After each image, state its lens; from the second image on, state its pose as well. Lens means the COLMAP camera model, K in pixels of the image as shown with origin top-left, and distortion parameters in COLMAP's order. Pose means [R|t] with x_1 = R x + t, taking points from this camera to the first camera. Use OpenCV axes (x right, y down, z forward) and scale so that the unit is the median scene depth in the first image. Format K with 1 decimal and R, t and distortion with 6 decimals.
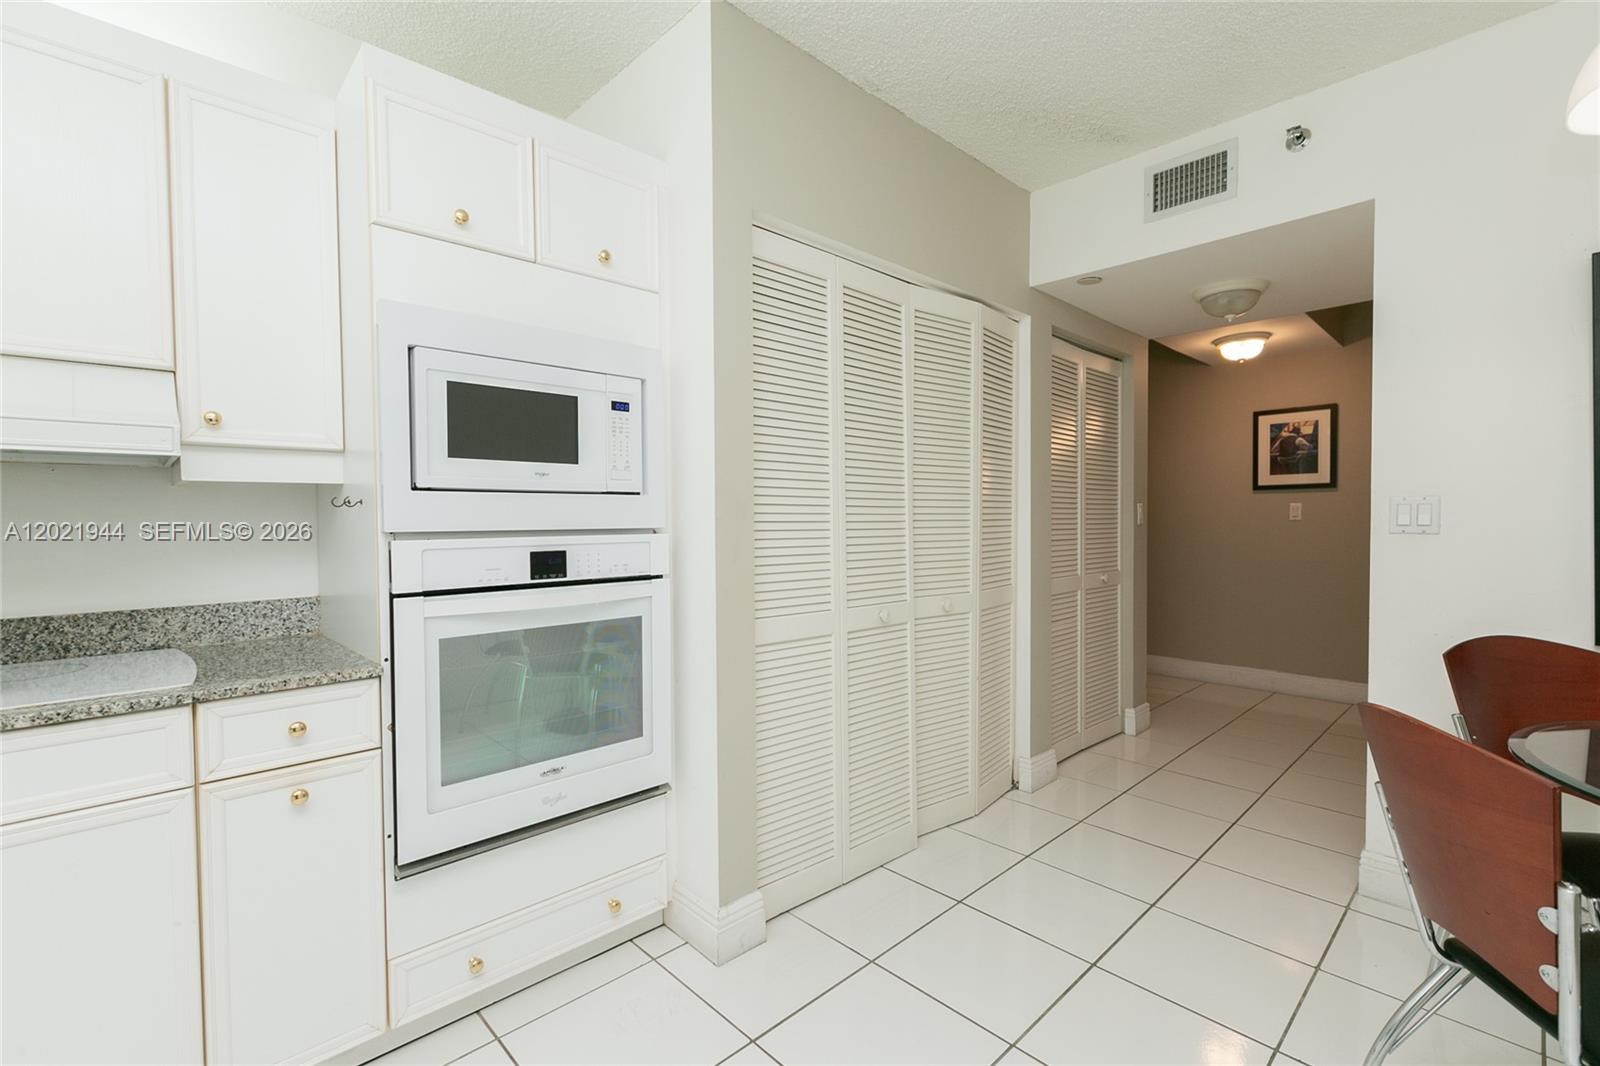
lens RADIAL K [[706.6, 0, 801.4], [0, 706.6, 533.2], [0, 0, 1]] dist [0.004967, 0.000332]
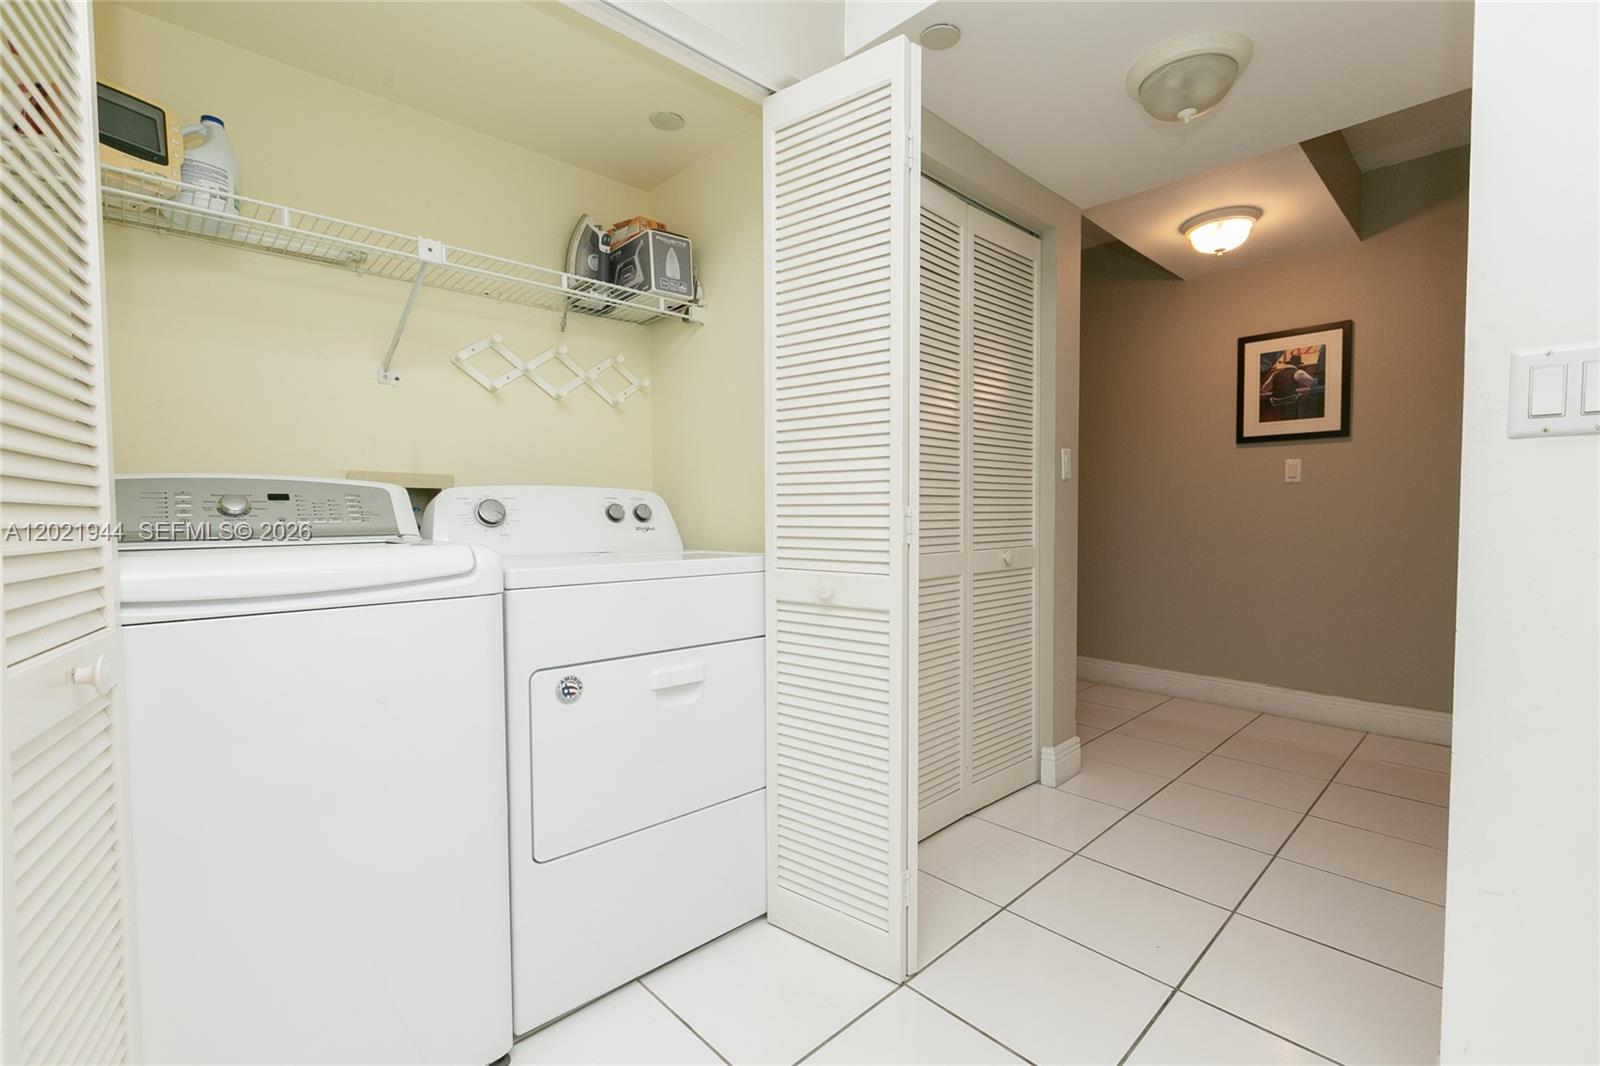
lens RADIAL K [[706.6, 0, 798.3], [0, 706.6, 532.7], [0, 0, 1]] dist [0.004967, 0.000332]
pose [[0.999999, 0.001072, -0.000812, 0.183268], [-0.001060, 0.999877, 0.015617, 0.024030], [0.000829, -0.015616, 0.999878, 0.261272]]
